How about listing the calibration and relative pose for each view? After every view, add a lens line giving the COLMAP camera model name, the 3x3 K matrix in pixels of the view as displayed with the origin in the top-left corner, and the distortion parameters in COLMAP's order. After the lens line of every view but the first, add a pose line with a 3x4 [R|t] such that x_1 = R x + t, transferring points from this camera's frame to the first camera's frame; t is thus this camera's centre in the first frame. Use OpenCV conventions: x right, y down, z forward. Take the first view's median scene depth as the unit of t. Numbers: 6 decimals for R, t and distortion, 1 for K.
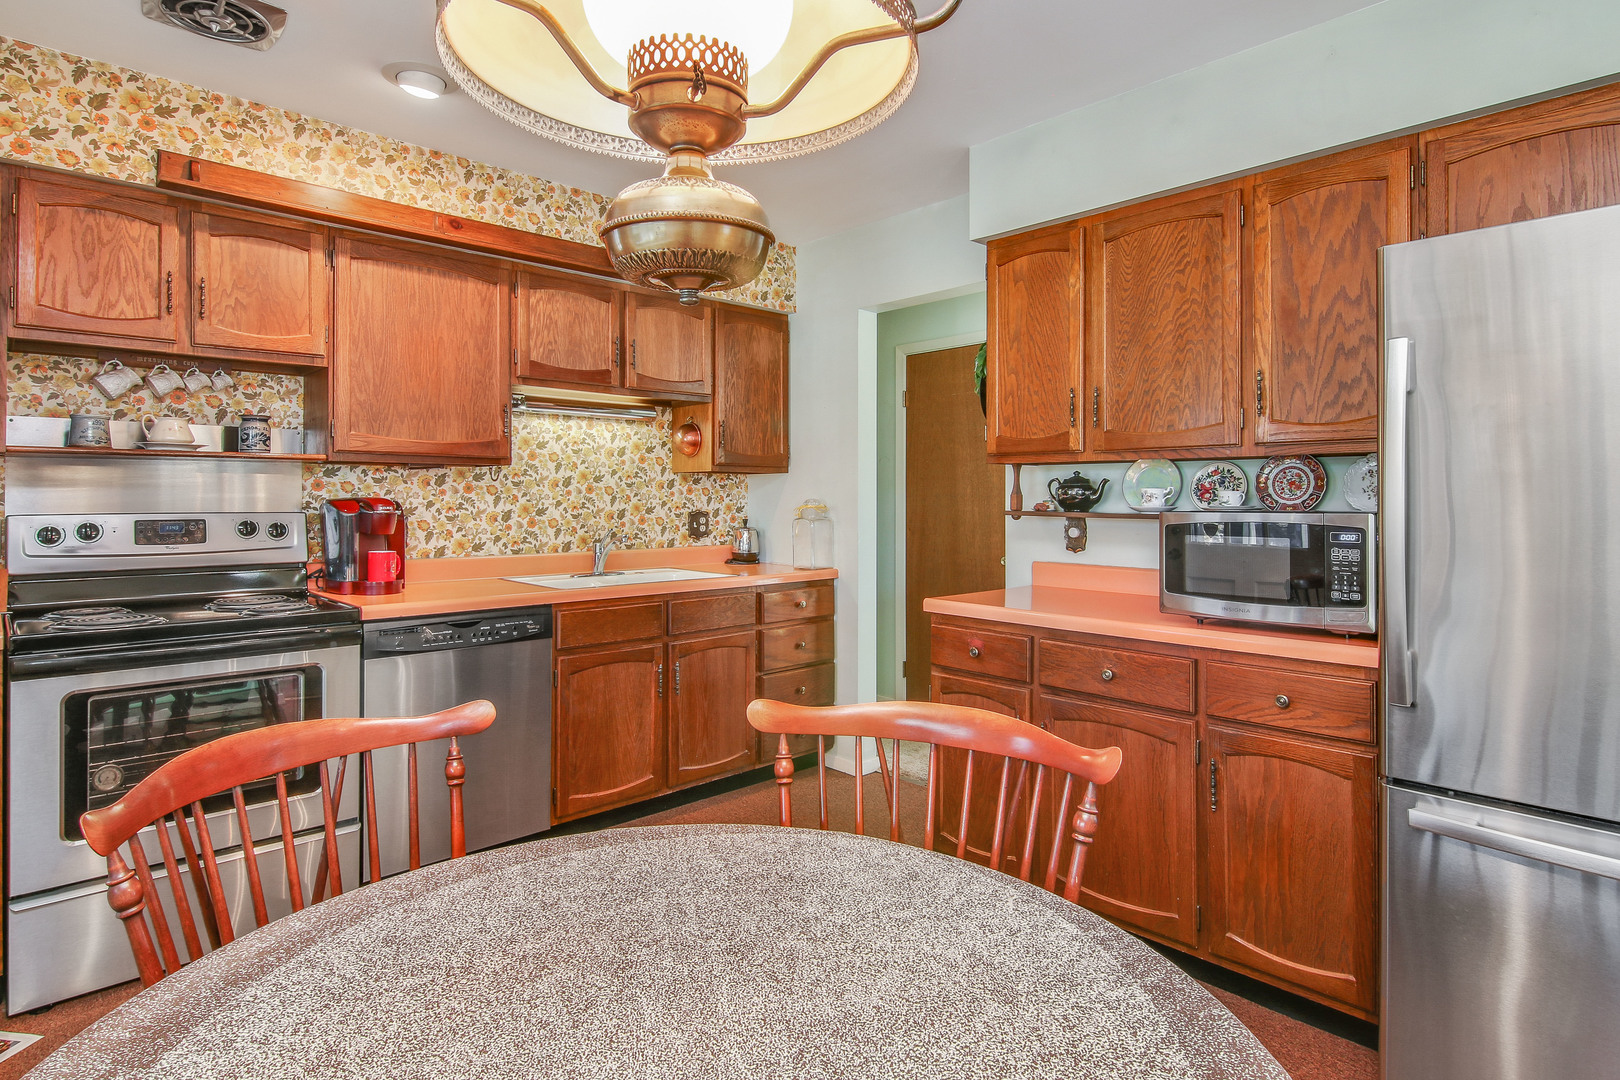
lens RADIAL K [[831.4, 0, 834.3], [0, 831.4, 497.6], [0, 0, 1]] dist [-0.003703, -0.002852]
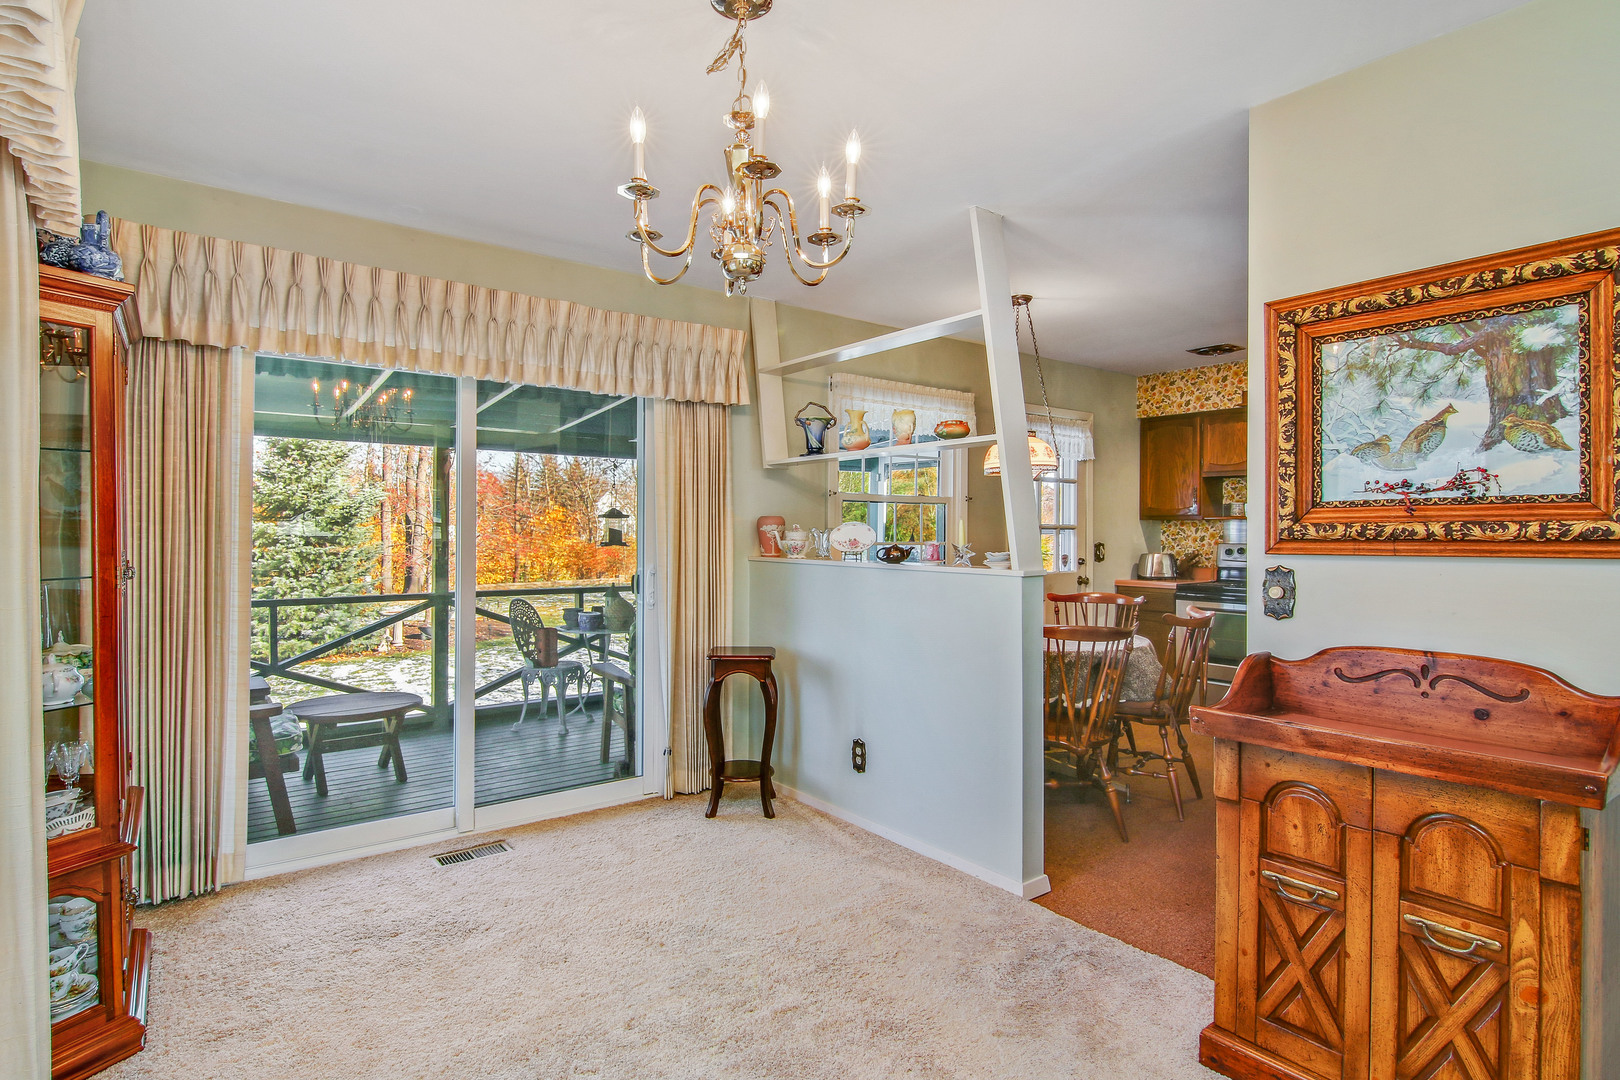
lens RADIAL K [[831.4, 0, 811.0], [0, 831.4, 544.6], [0, 0, 1]] dist [-0.003703, -0.002852]
pose [[-0.104298, 0.008601, -0.994509, 1.296374], [-0.001868, 0.999959, 0.008844, 0.003949], [0.994544, 0.002780, -0.104278, 0.008785]]
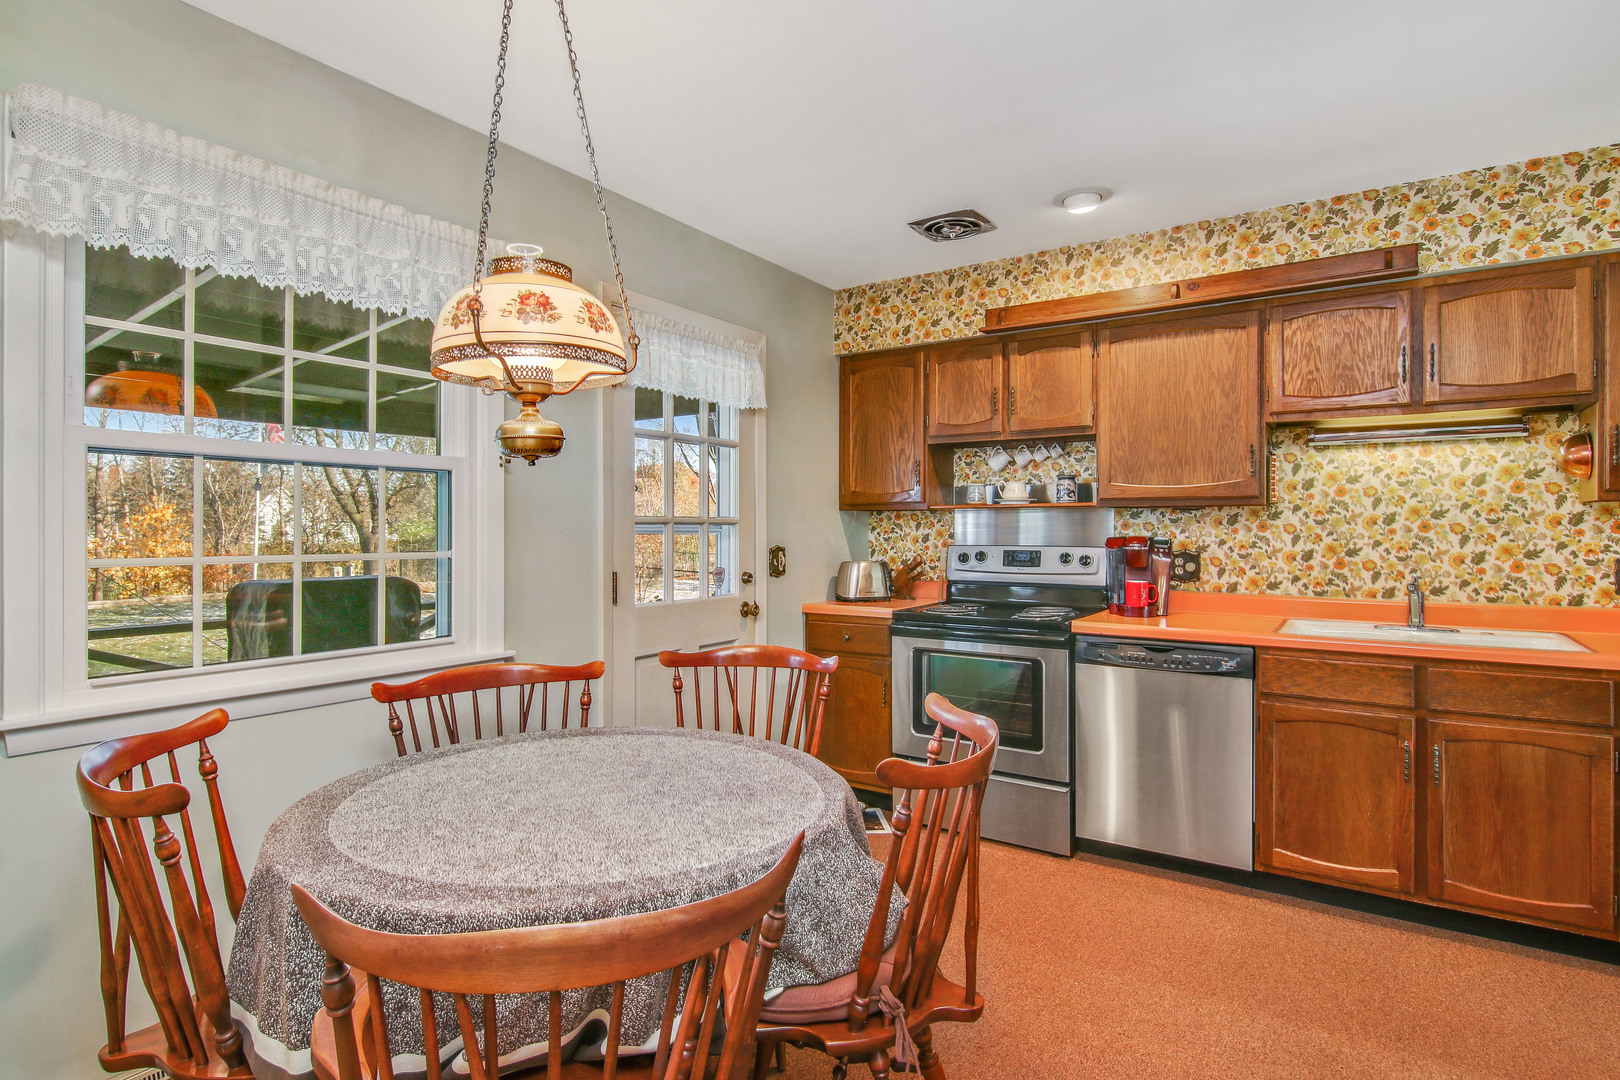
lens RADIAL K [[831.4, 0, 805.9], [0, 831.4, 536.6], [0, 0, 1]] dist [-0.003703, -0.002852]
pose [[0.222697, 0.009146, -0.974845, 0.474148], [-0.000933, 0.999958, 0.009168, -0.009306], [0.974887, -0.001132, 0.222697, 0.249279]]
